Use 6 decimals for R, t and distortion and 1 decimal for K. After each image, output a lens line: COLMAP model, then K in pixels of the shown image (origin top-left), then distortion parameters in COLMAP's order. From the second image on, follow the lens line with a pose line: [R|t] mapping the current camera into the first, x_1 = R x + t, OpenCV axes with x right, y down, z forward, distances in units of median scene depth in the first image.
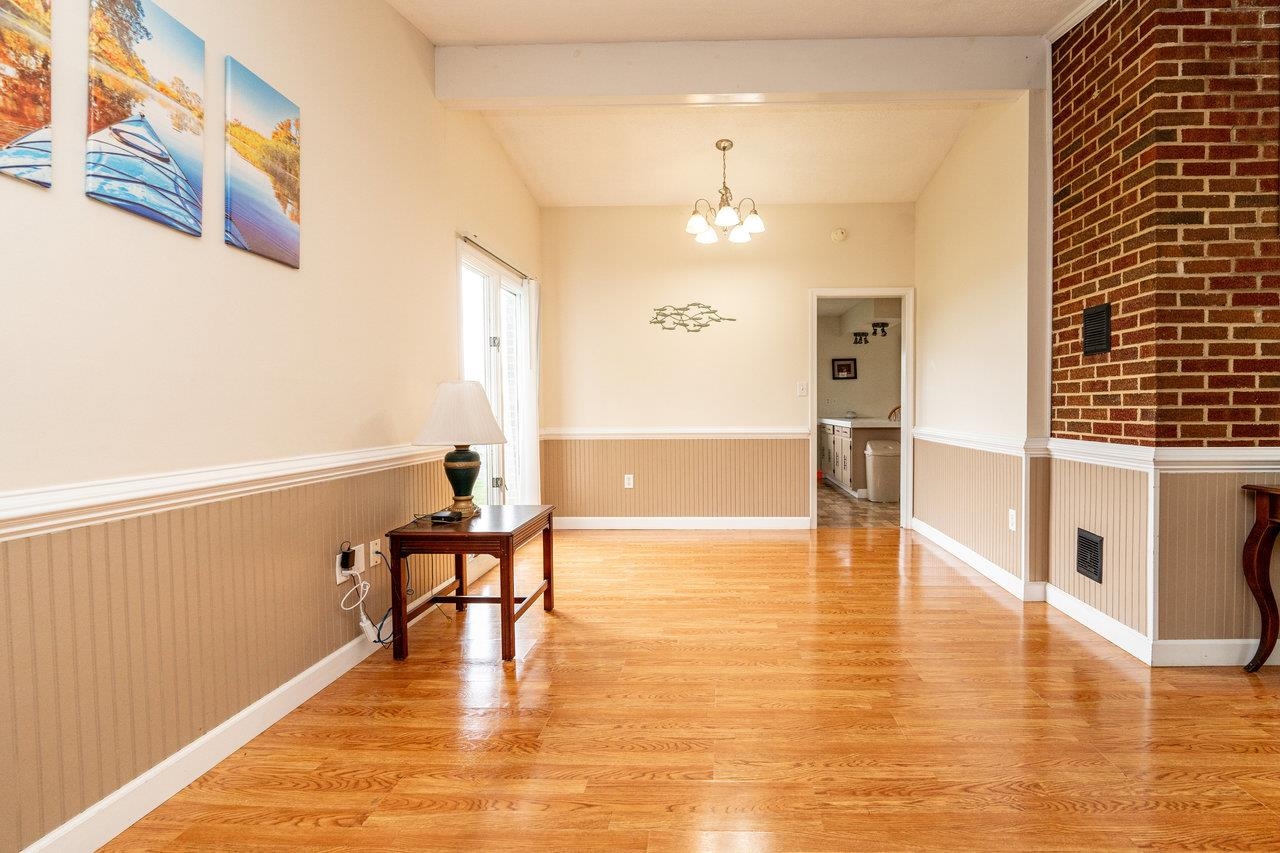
lens RADIAL K [[543.5, 0, 716.7], [0, 543.5, 390.6], [0, 0, 1]] dist [0.000863, 0.000153]
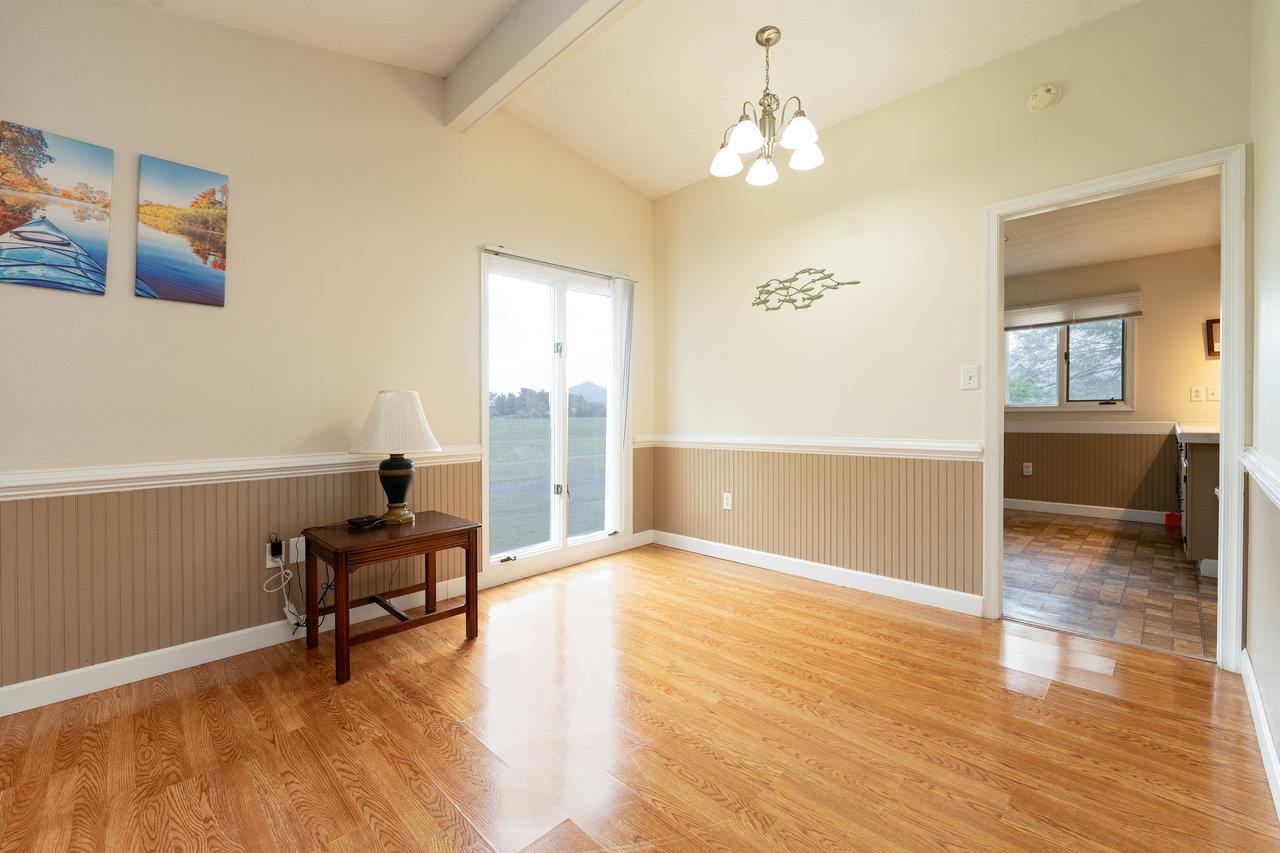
lens RADIAL K [[543.5, 0, 643.4], [0, 543.5, 391.4], [0, 0, 1]] dist [0.000863, 0.000153]
pose [[0.716859, -0.035518, -0.696312, 0.727056], [0.034871, 0.999278, -0.015071, 0.019019], [0.696345, -0.013477, 0.717581, 0.738174]]
